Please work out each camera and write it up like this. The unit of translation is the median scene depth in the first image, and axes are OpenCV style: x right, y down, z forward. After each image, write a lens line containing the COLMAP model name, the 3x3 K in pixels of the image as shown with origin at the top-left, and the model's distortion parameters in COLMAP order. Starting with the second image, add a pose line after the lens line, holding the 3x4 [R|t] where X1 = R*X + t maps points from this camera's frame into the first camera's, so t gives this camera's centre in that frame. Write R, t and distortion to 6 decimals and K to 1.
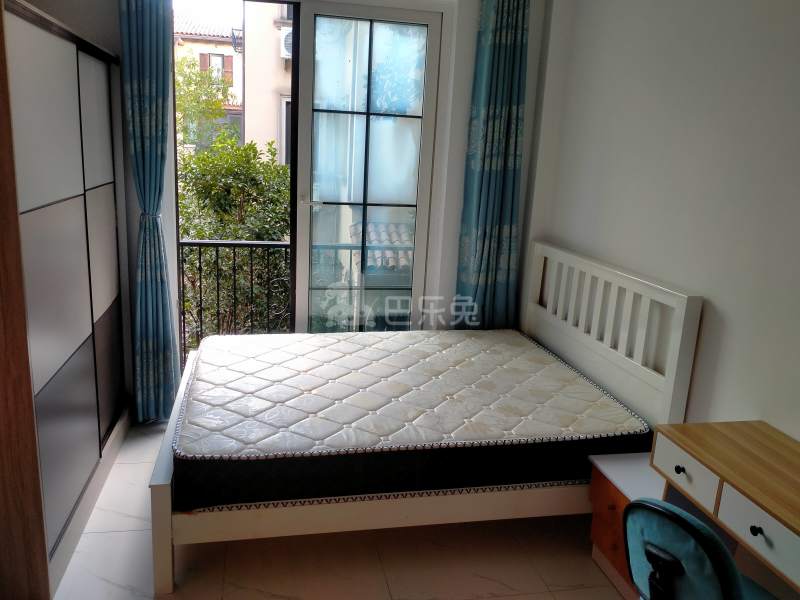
lens RADIAL K [[647.0, 0, 400.0], [0, 647.0, 300.0], [0, 0, 1]] dist [0.042784, -0.095363]
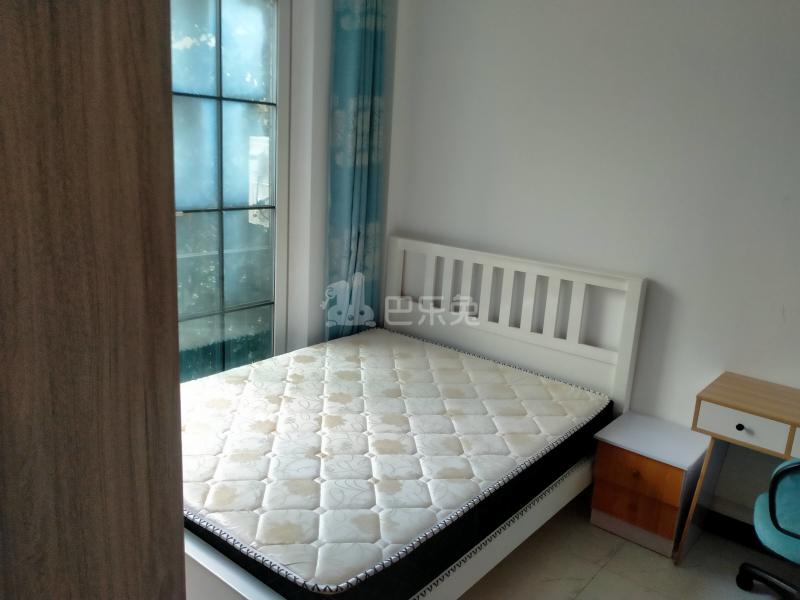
lens RADIAL K [[638.9, 0, 403.8], [0, 638.9, 300.3], [0, 0, 1]] dist [0.123636, -0.299512]
pose [[0.784626, -0.150703, 0.601374, -0.406978], [0.122436, 0.988568, 0.087989, -0.084308], [-0.607760, 0.004592, 0.794108, 0.231263]]
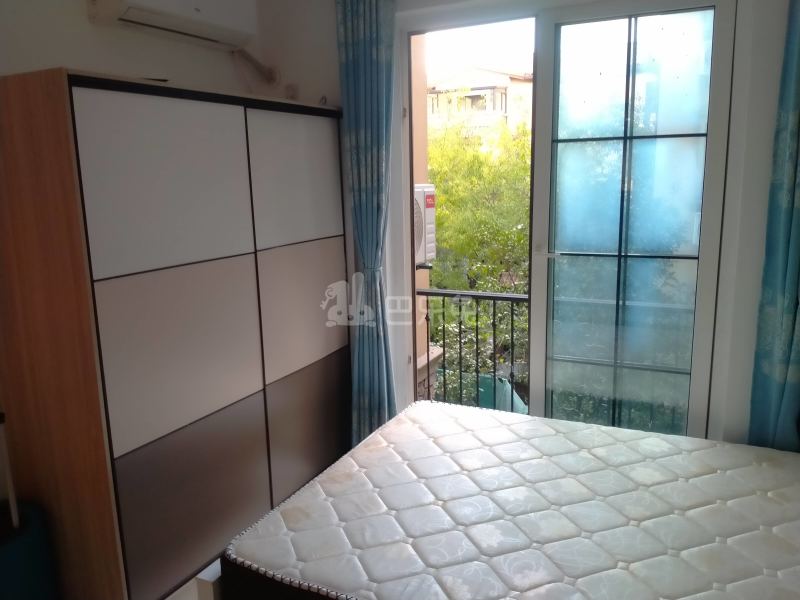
lens RADIAL K [[647.0, 0, 400.0], [0, 647.0, 300.0], [0, 0, 1]] dist [0.042784, -0.095363]
pose [[0.778062, 0.051606, -0.626064, 0.236594], [-0.081311, 0.996509, -0.018910, -0.065755], [0.622903, 0.065619, 0.779542, 0.268350]]
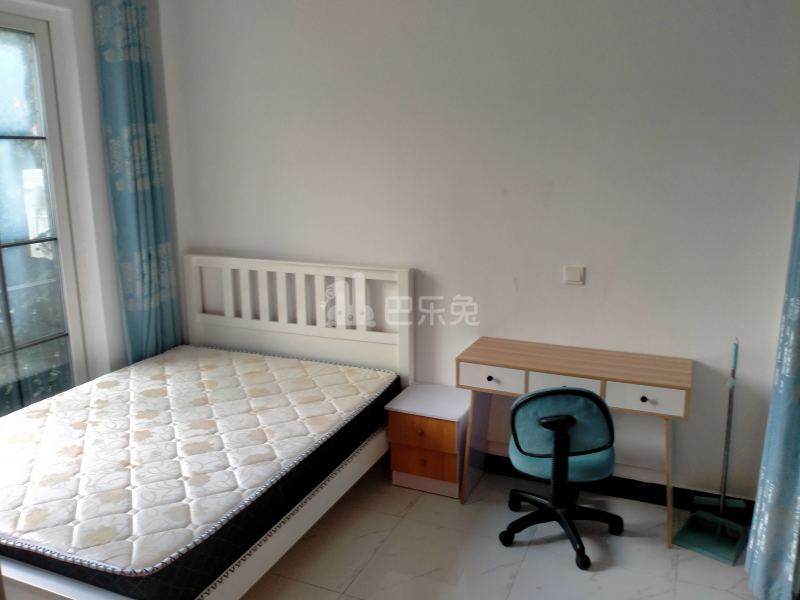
lens RADIAL K [[647.0, 0, 400.0], [0, 647.0, 300.0], [0, 0, 1]] dist [0.042784, -0.095363]
pose [[0.578070, -0.232046, 0.782297, -0.442601], [0.222603, 0.967195, 0.122400, -0.077537], [-0.785037, 0.103386, 0.610761, 0.128600]]
